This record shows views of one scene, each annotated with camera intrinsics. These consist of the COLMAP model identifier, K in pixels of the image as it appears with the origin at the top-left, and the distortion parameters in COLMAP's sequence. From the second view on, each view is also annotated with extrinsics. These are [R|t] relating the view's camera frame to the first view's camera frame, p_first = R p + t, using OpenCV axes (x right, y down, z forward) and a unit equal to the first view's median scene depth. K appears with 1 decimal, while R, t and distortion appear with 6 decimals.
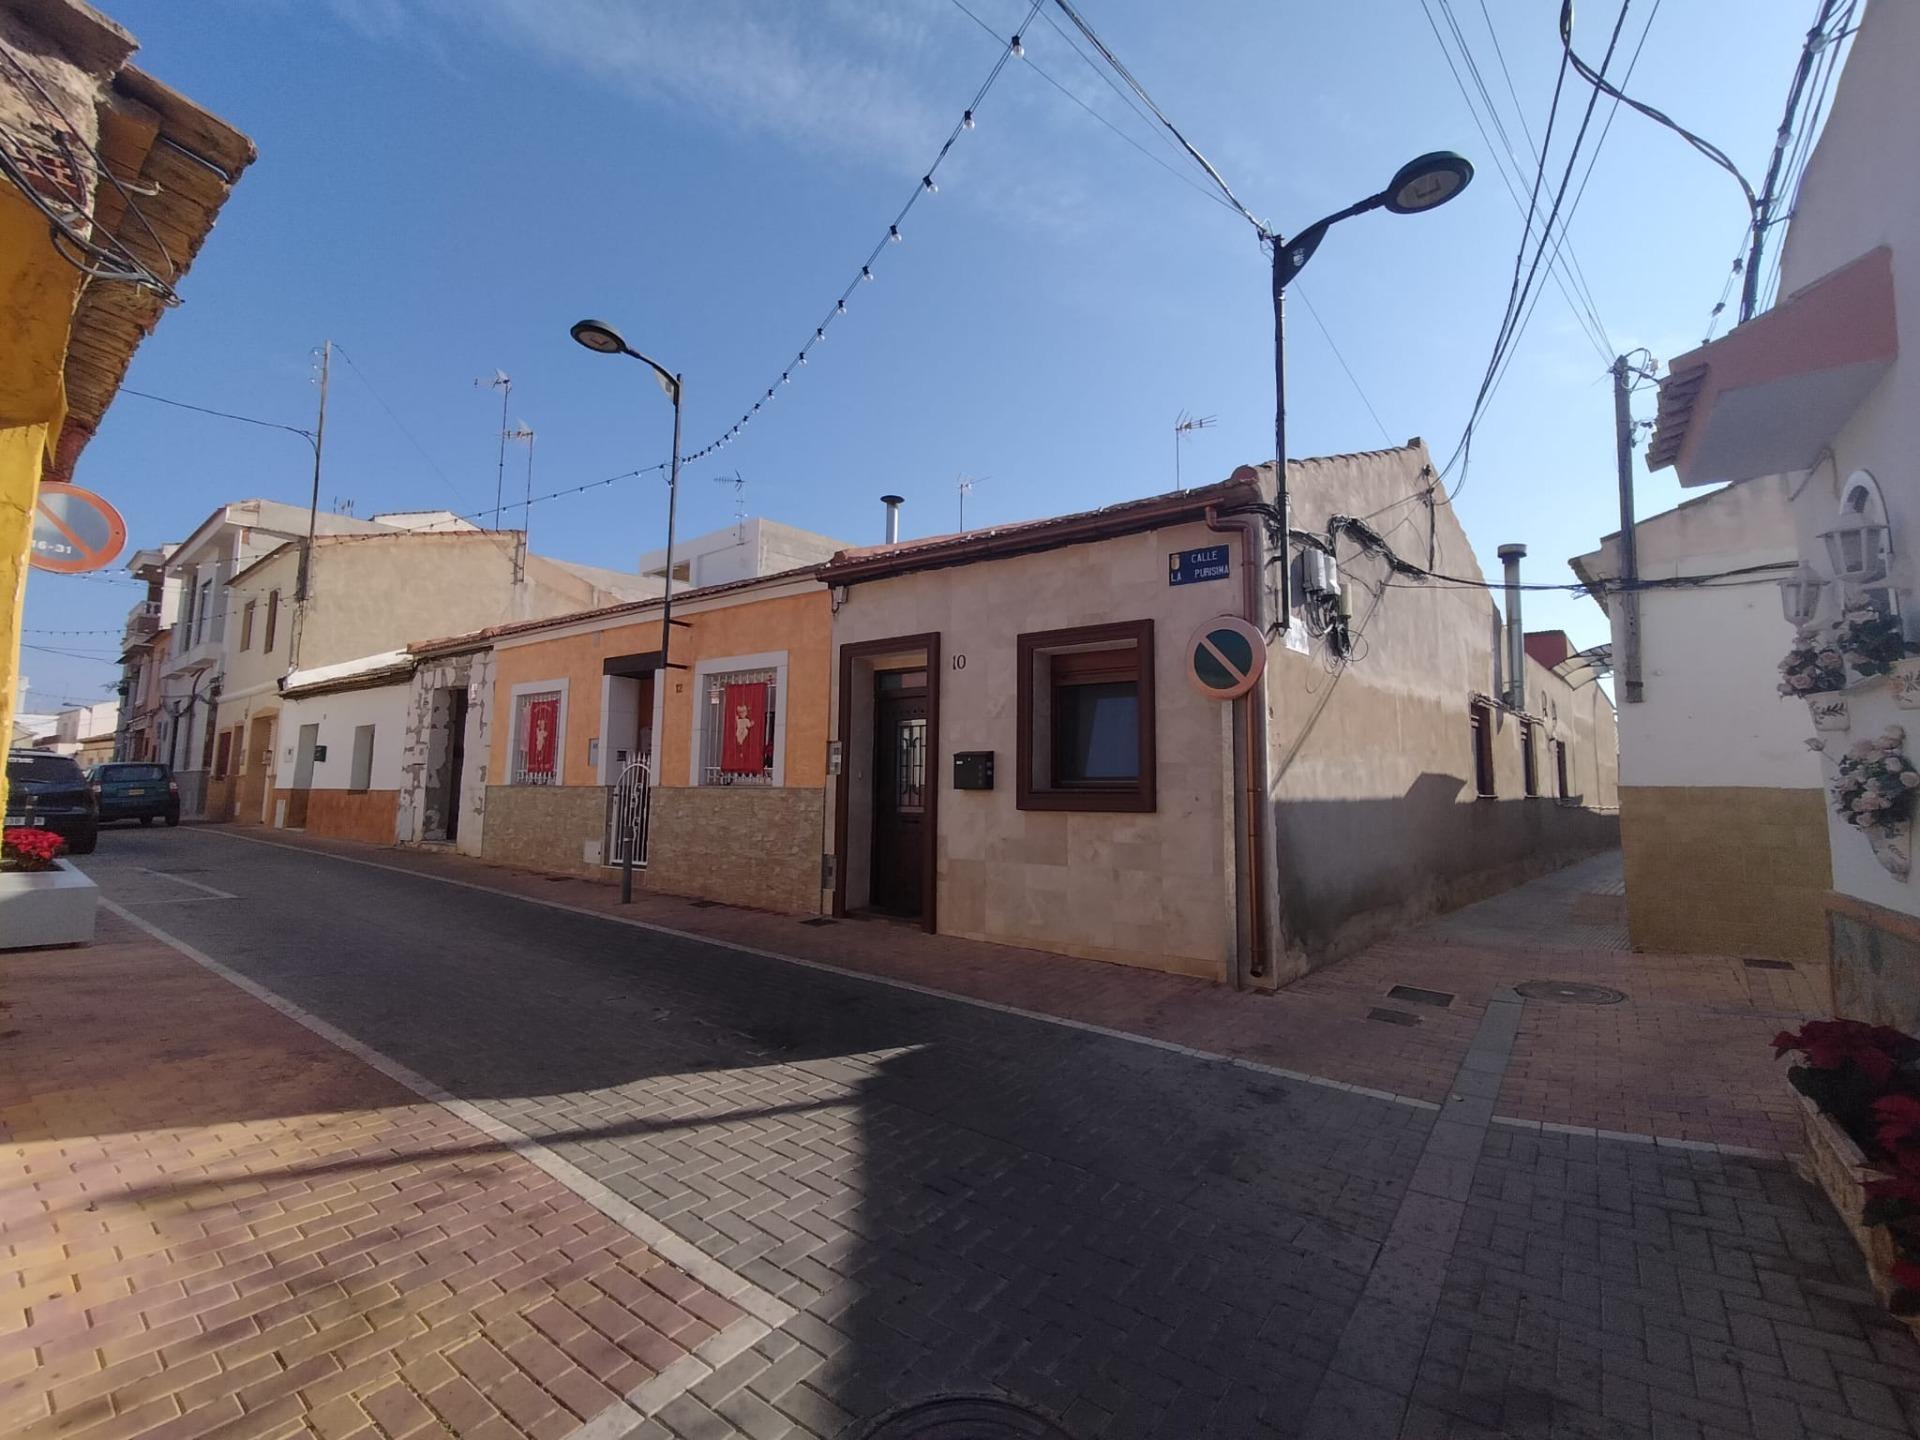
lens RADIAL K [[879.4, 0, 978.7], [0, 879.4, 686.5], [0, 0, 1]] dist [0.000029, 0.000851]
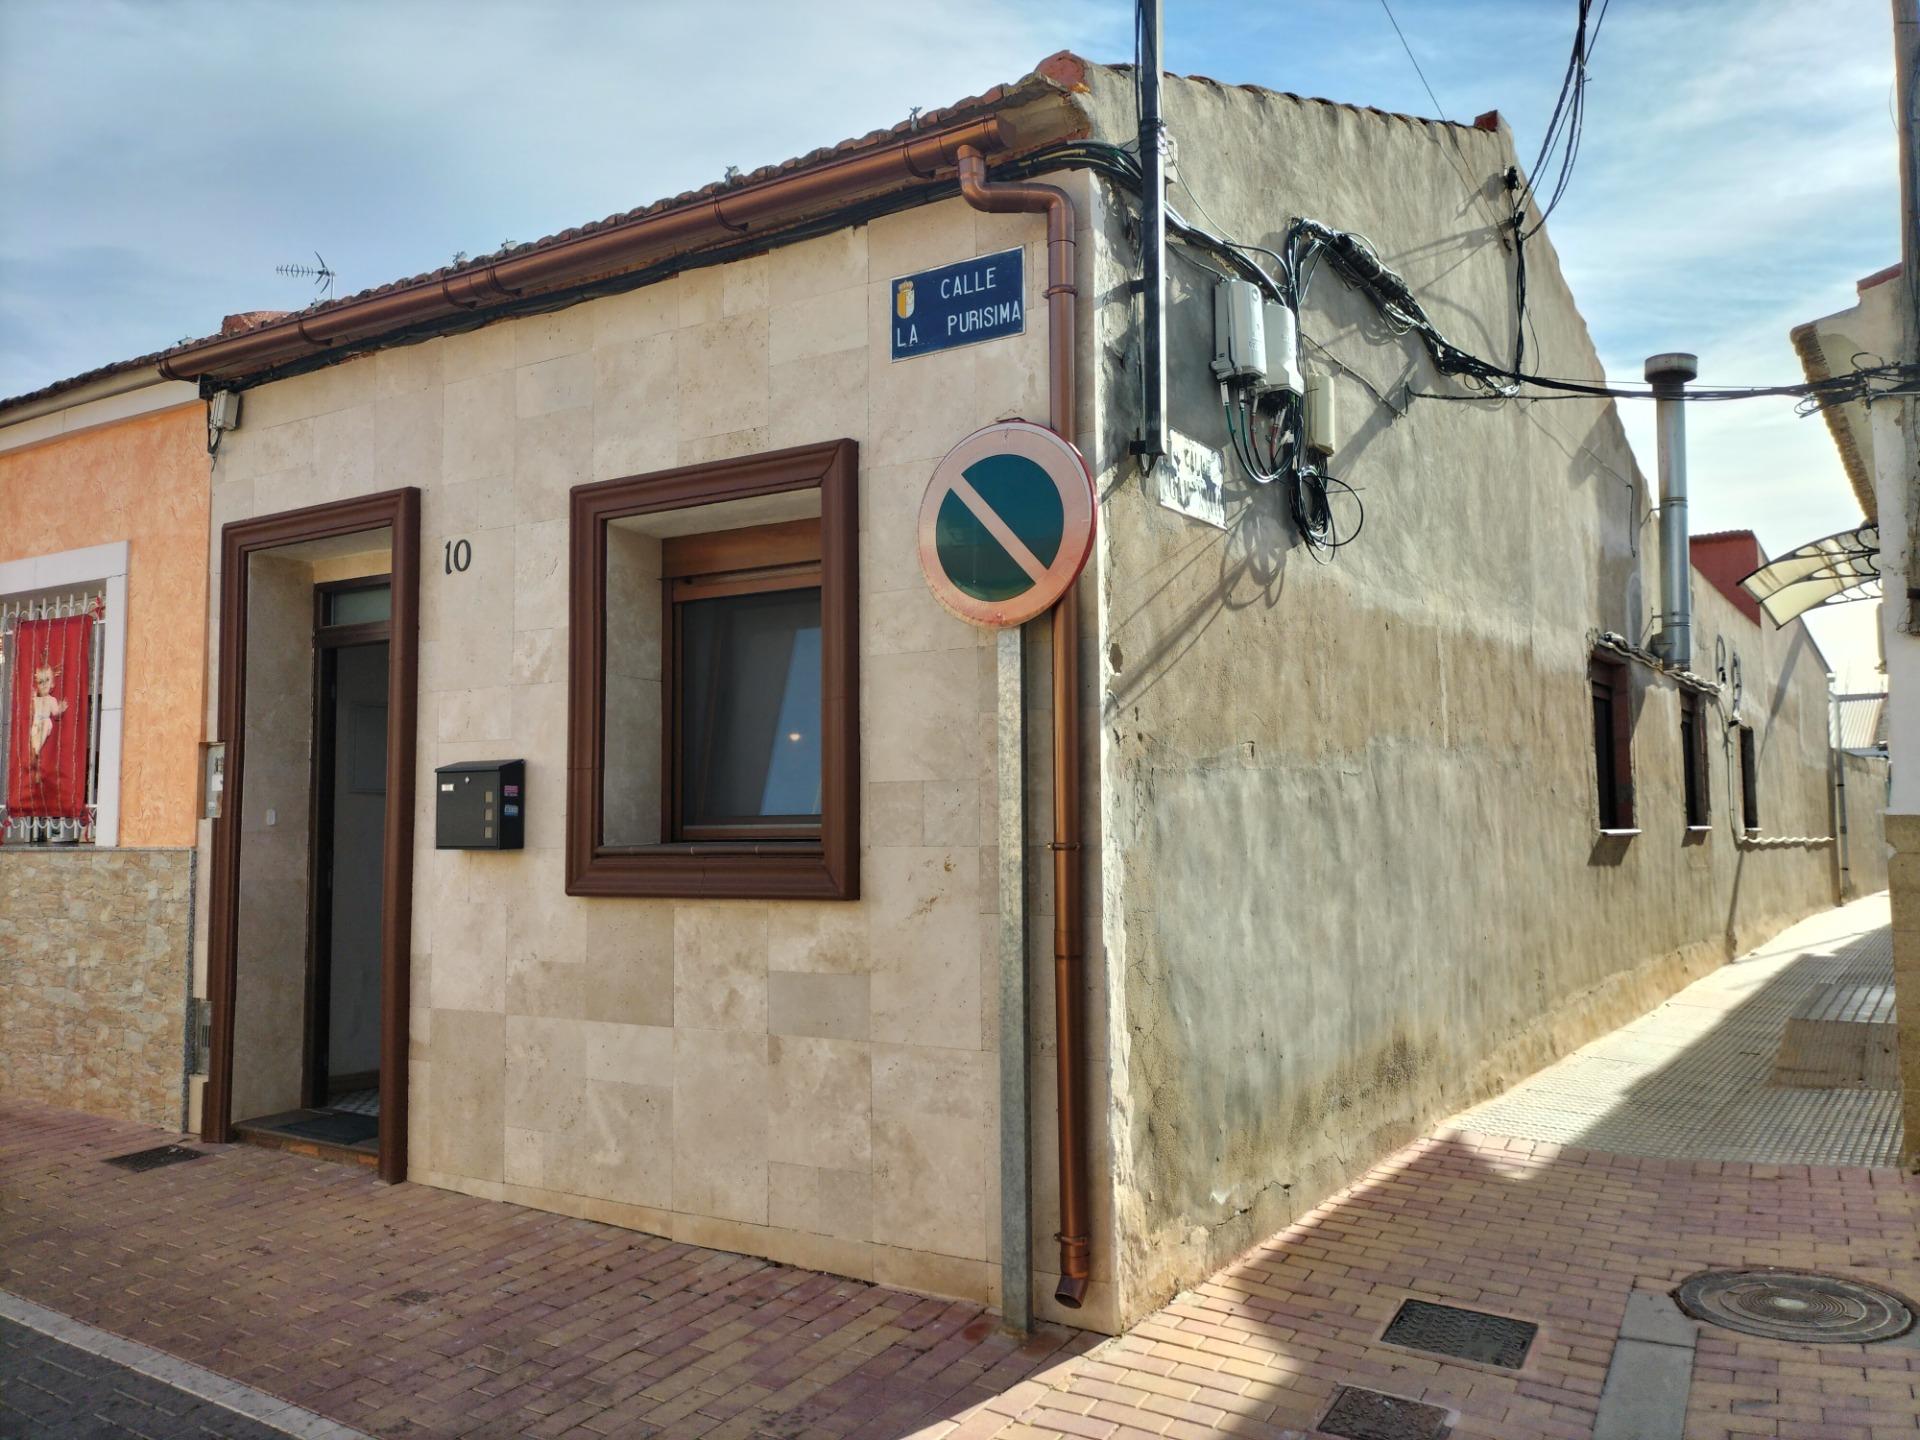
lens RADIAL K [[1422.8, 0, 963.6], [0, 1422.8, 709.6], [0, 0, 1]] dist [0.078411, -0.114302]
pose [[0.995503, -0.012043, 0.093964, 0.162783], [0.008289, 0.999156, 0.040241, 0.021907], [-0.094369, -0.039281, 0.994762, 0.279072]]
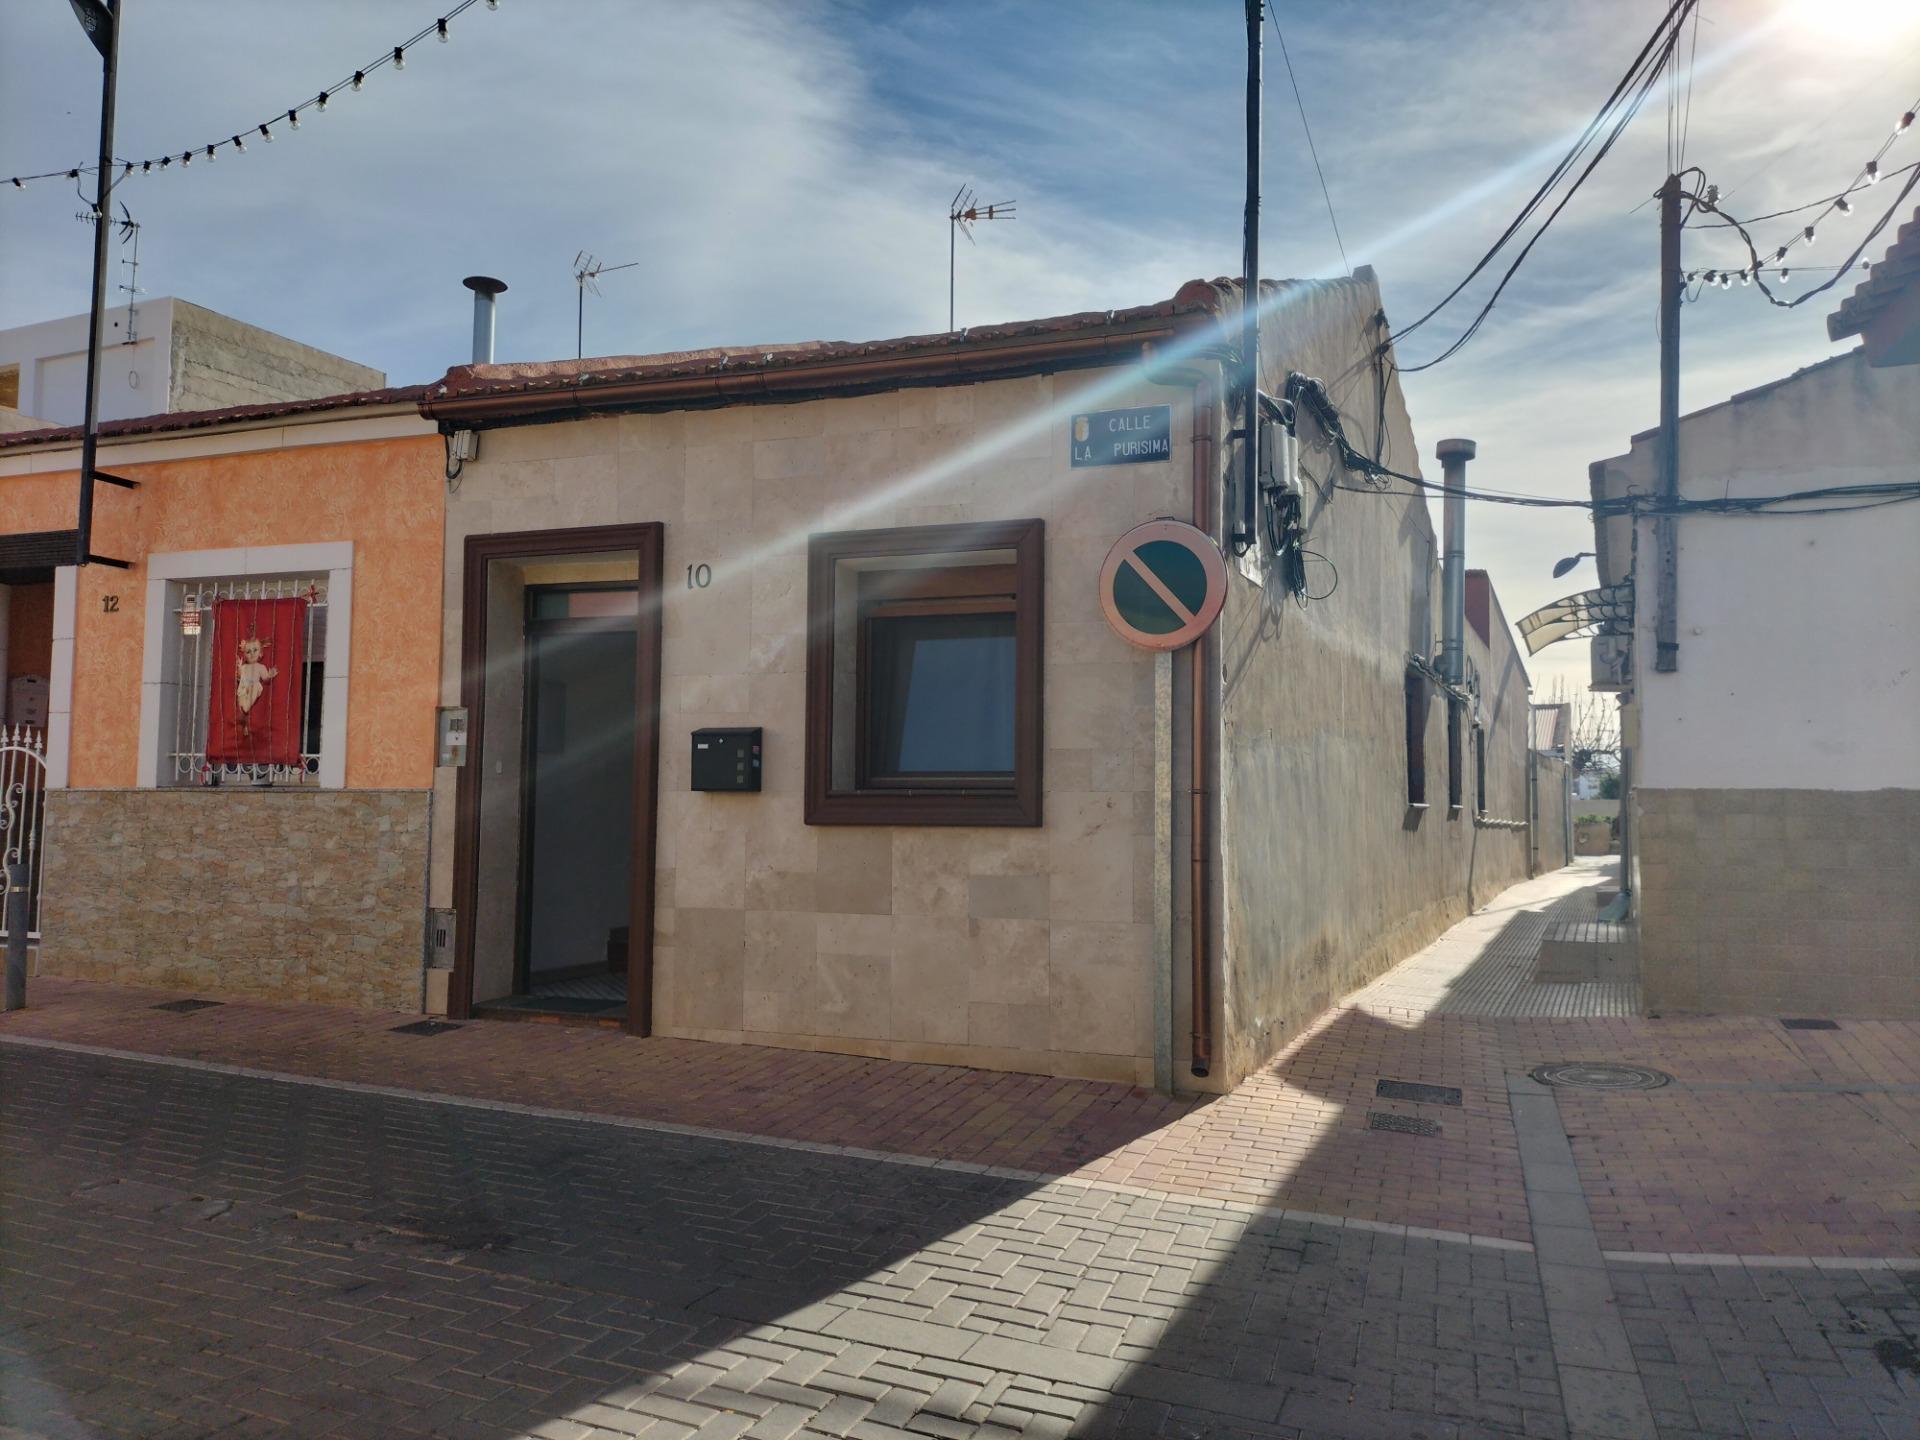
lens RADIAL K [[1422.8, 0, 963.6], [0, 1422.8, 709.6], [0, 0, 1]] dist [0.078411, -0.114302]
pose [[0.960116, 0.016910, 0.279090, -0.120342], [-0.031635, 0.998330, 0.048340, 0.009871], [-0.277806, -0.055241, 0.959048, 0.034765]]
